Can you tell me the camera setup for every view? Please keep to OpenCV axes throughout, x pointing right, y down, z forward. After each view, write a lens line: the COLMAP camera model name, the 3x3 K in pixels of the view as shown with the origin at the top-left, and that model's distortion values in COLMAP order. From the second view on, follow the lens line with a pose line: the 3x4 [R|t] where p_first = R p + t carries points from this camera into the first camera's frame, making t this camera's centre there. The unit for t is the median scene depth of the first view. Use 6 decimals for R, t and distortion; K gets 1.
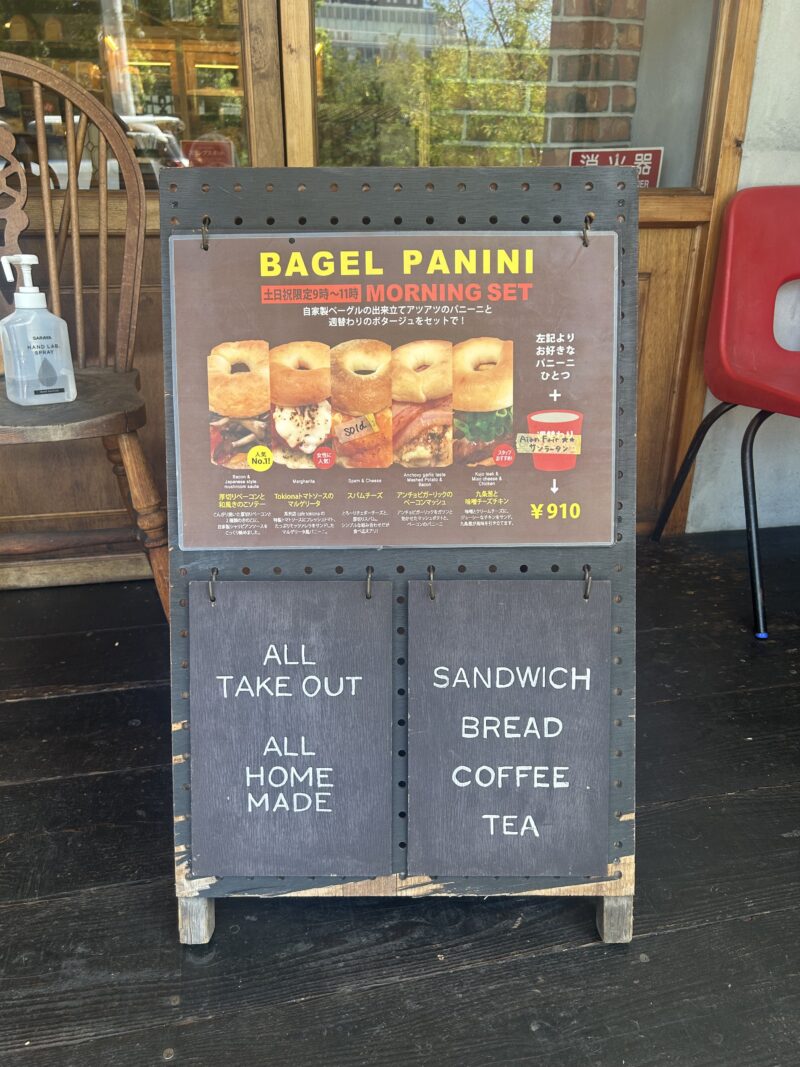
lens RADIAL K [[808.9, 0, 396.9], [0, 808.9, 537.8], [0, 0, 1]] dist [0.001455, -0.013517]
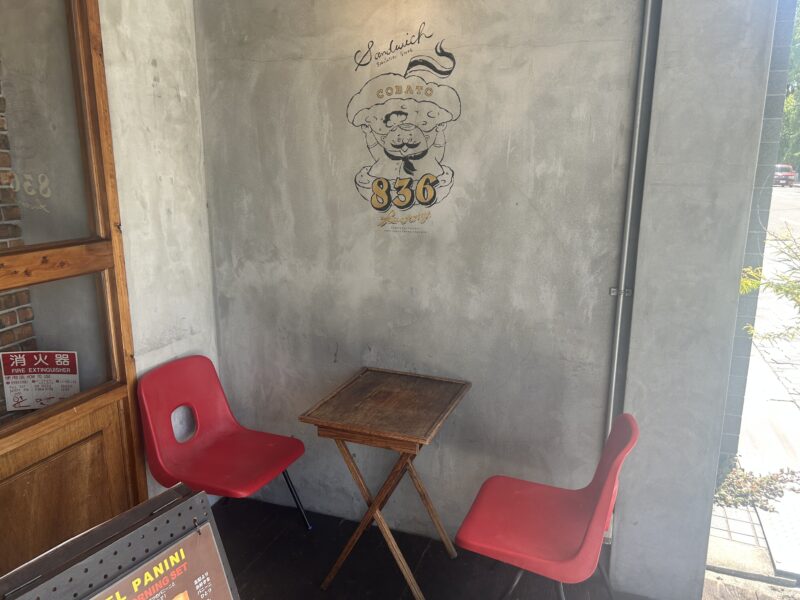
lens RADIAL K [[606.4, 0, 397.8], [0, 606.4, 301.0], [0, 0, 1]] dist [0.001455, -0.013517]
pose [[0.520424, -0.195346, 0.831263, -0.410325], [0.334053, 0.942473, 0.012341, -0.431869], [-0.785854, 0.271264, 0.555742, -0.307588]]
